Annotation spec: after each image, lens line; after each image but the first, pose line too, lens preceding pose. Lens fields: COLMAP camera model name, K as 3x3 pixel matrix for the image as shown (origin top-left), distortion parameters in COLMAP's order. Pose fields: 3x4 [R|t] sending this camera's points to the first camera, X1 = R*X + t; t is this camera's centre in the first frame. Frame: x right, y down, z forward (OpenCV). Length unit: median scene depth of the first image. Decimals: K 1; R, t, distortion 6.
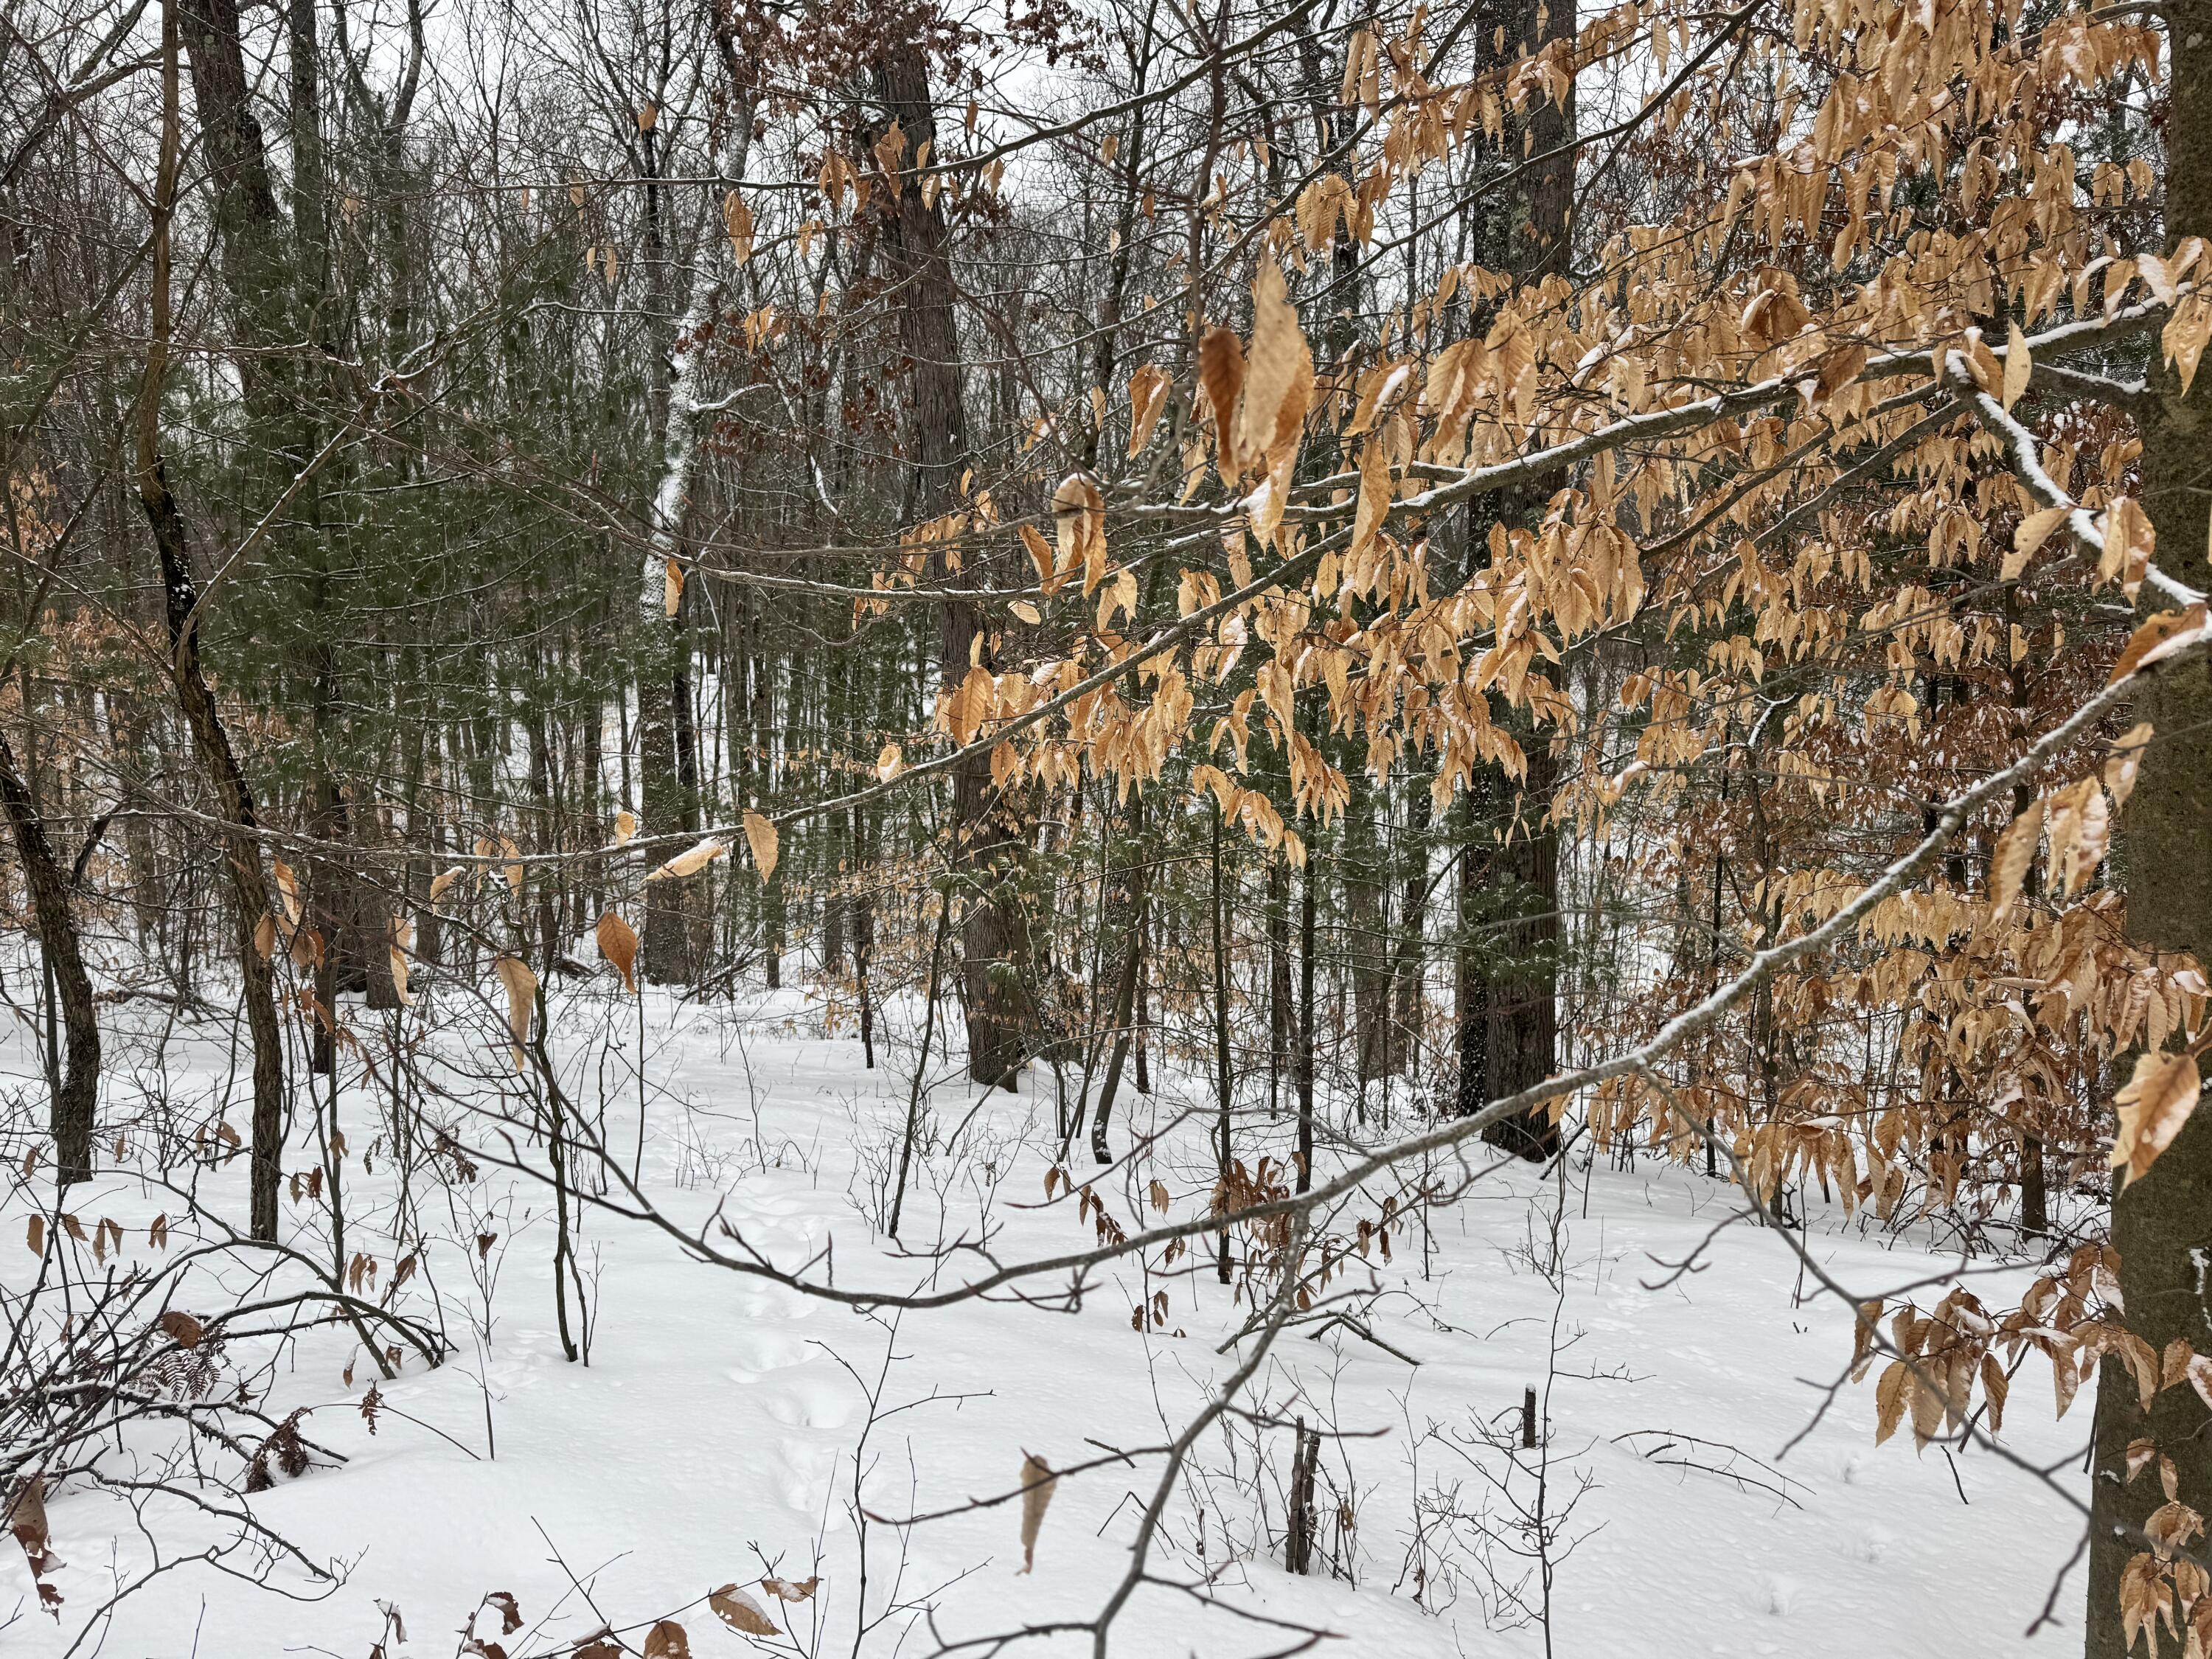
lens RADIAL K [[1551.9, 0, 1109.8], [0, 1551.9, 828.2], [0, 0, 1]] dist [0.024060, -0.029049]
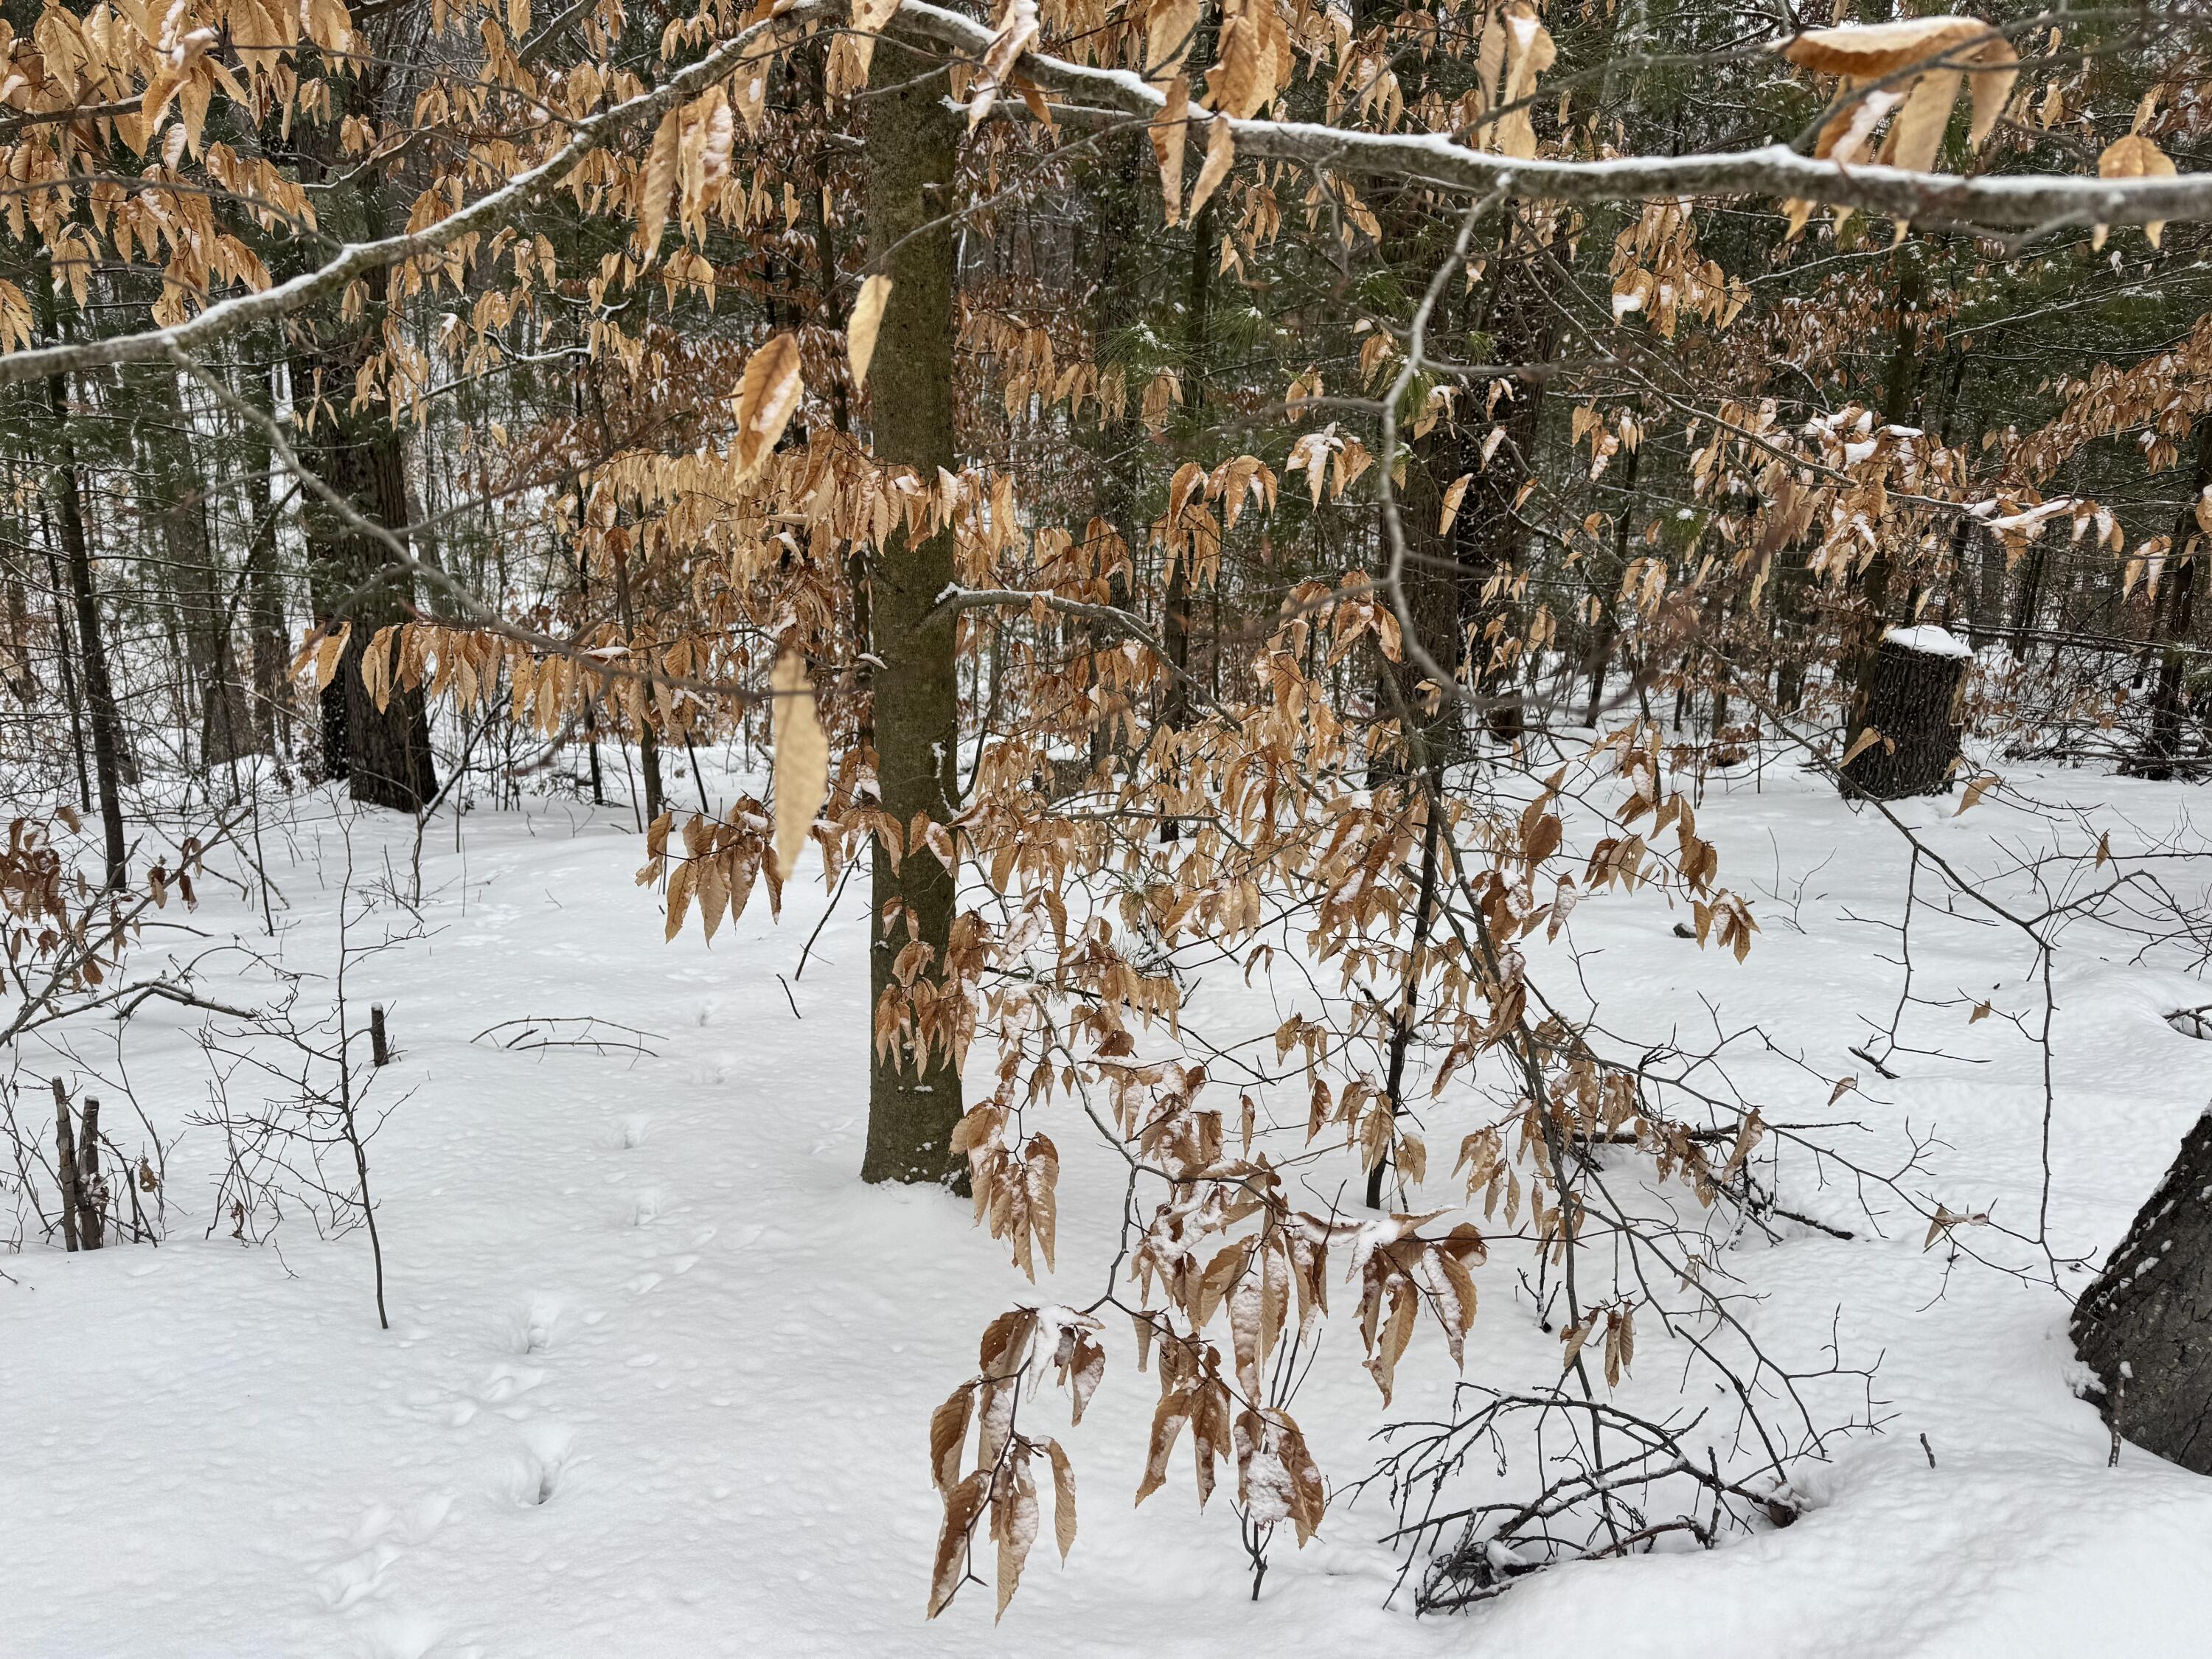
lens RADIAL K [[1551.9, 0, 1117.1], [0, 1551.9, 825.8], [0, 0, 1]] dist [0.024060, -0.029049]
pose [[0.776251, -0.140770, 0.614507, 0.054456], [0.008097, 0.976897, 0.213557, 0.055780], [-0.630372, -0.160798, 0.759457, 0.019129]]
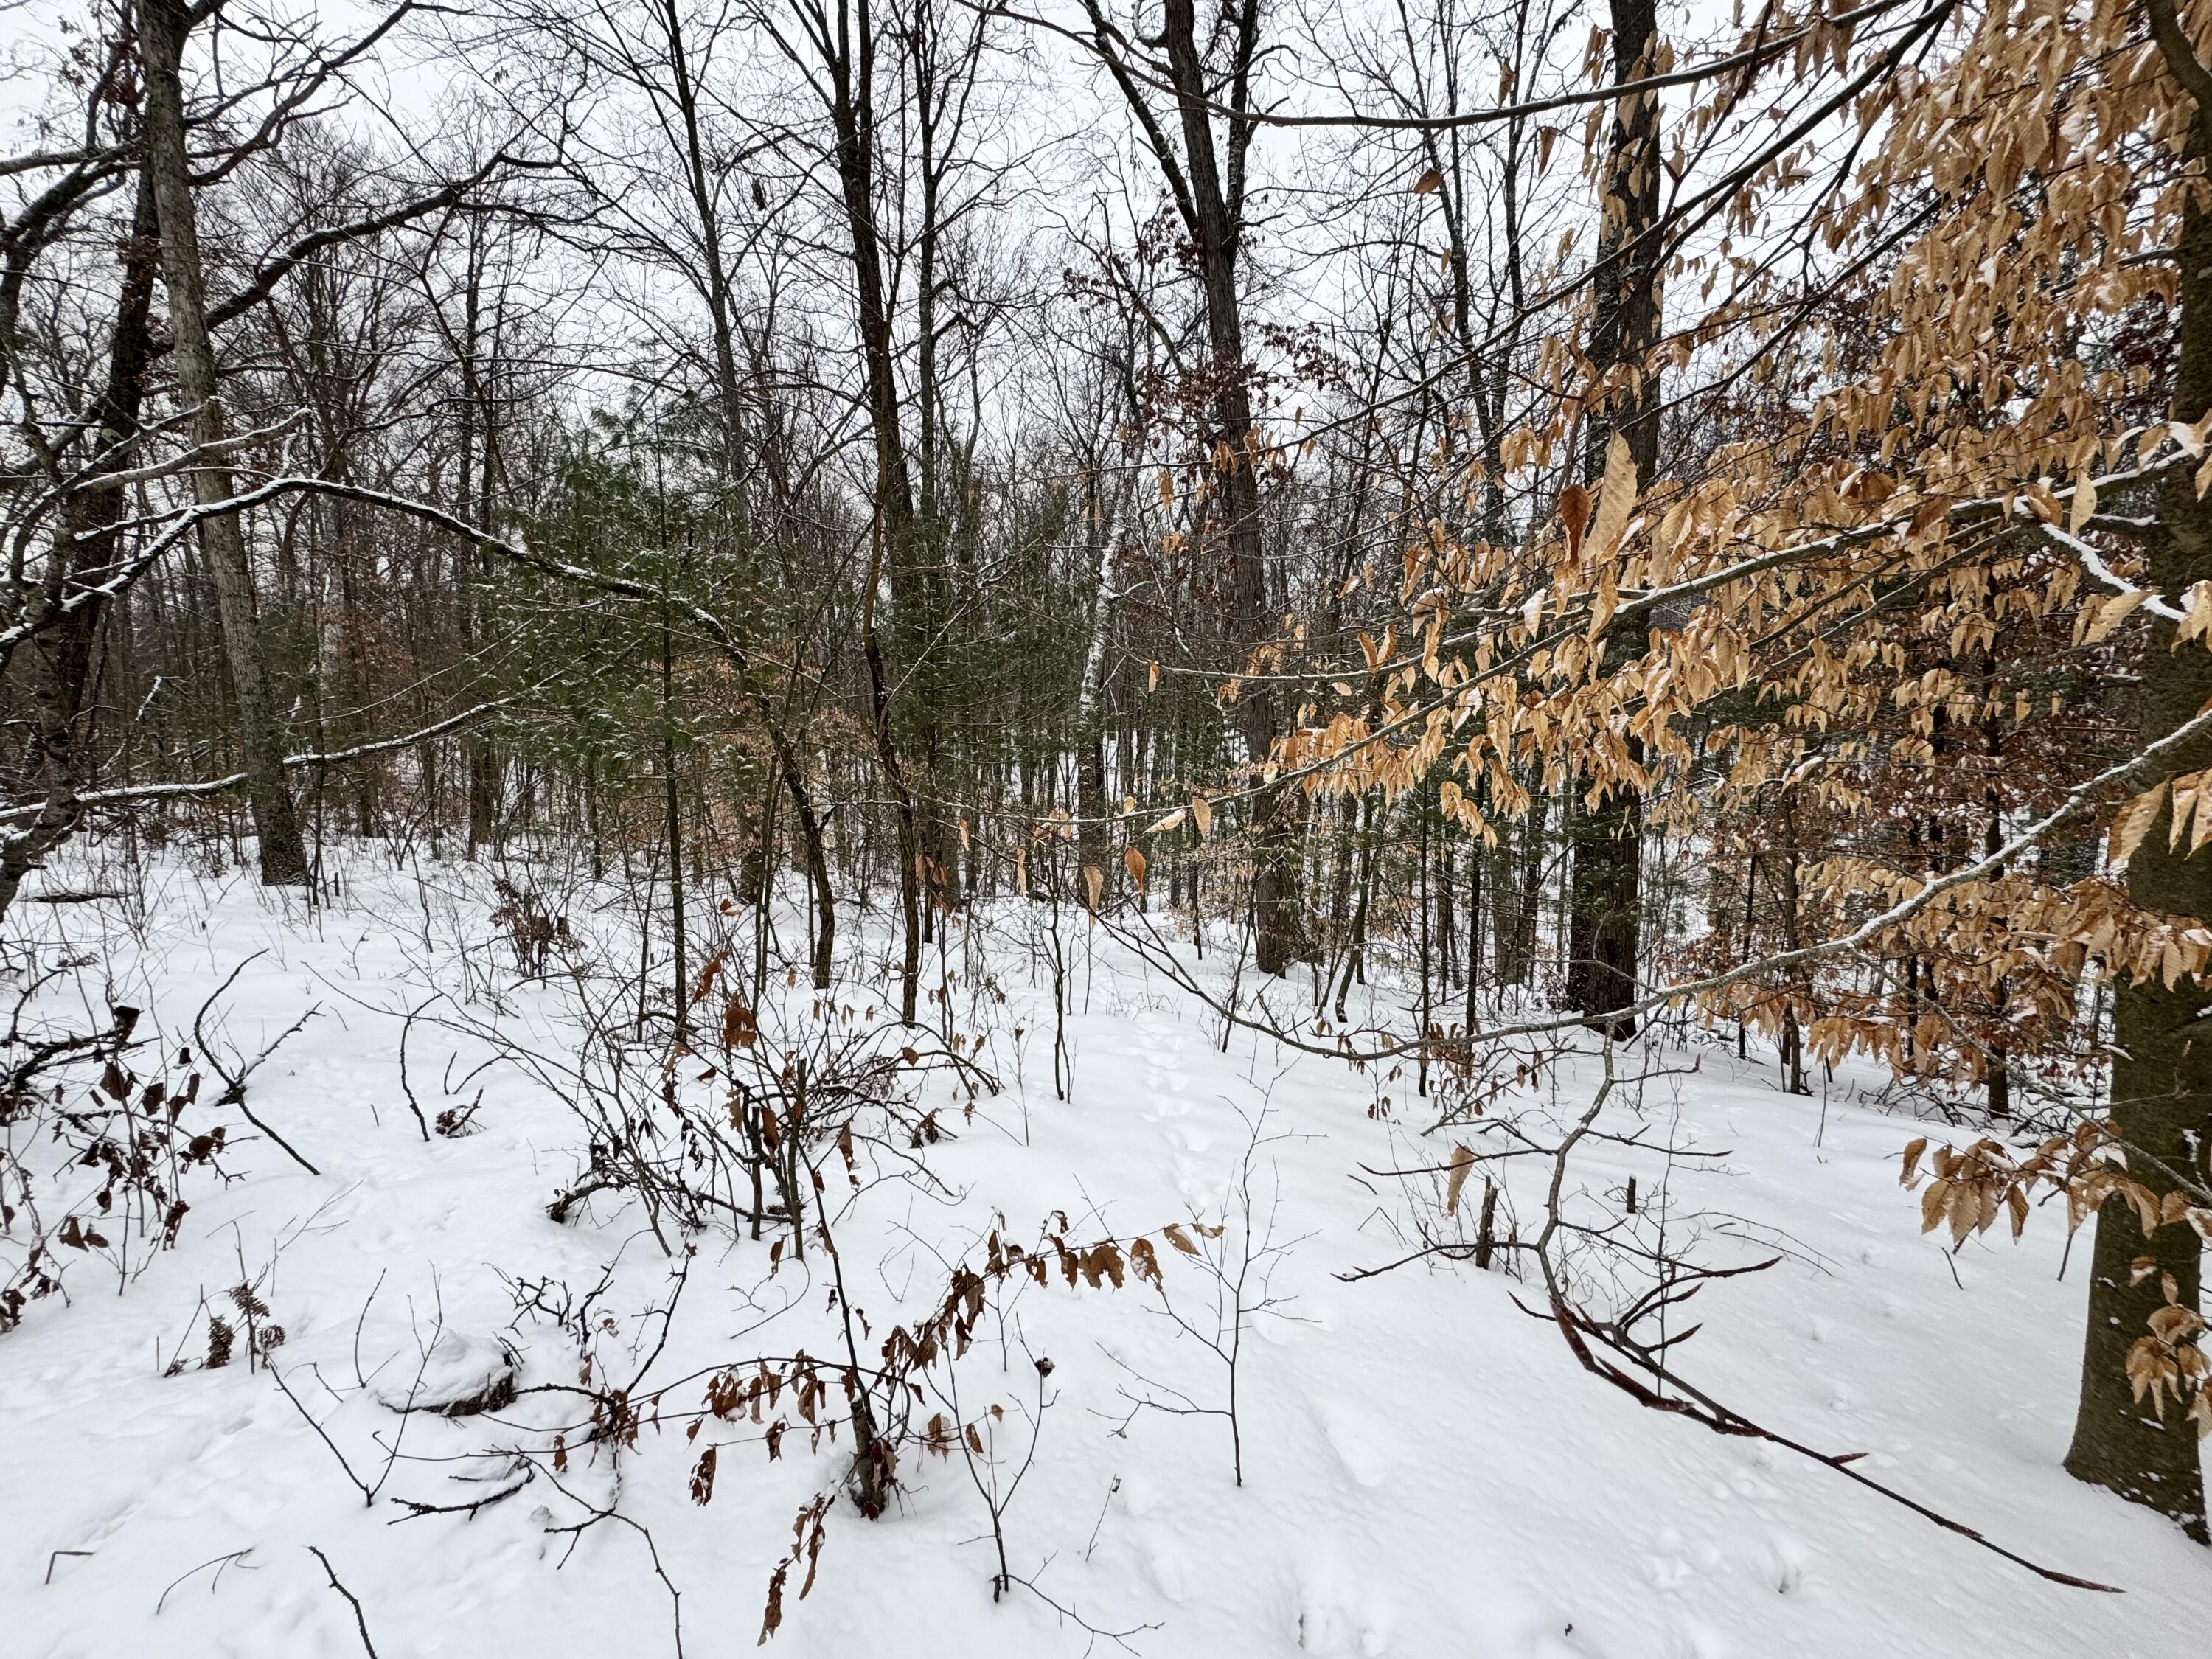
lens RADIAL K [[873.1, 0, 1100.3], [0, 873.1, 822.2], [0, 0, 1]] dist [-0.011962, 0.002601]
pose [[0.966019, 0.019514, -0.257732, -0.037006], [-0.021254, 0.999766, -0.003968, 0.010552], [0.257594, 0.009311, 0.966208, -0.005520]]
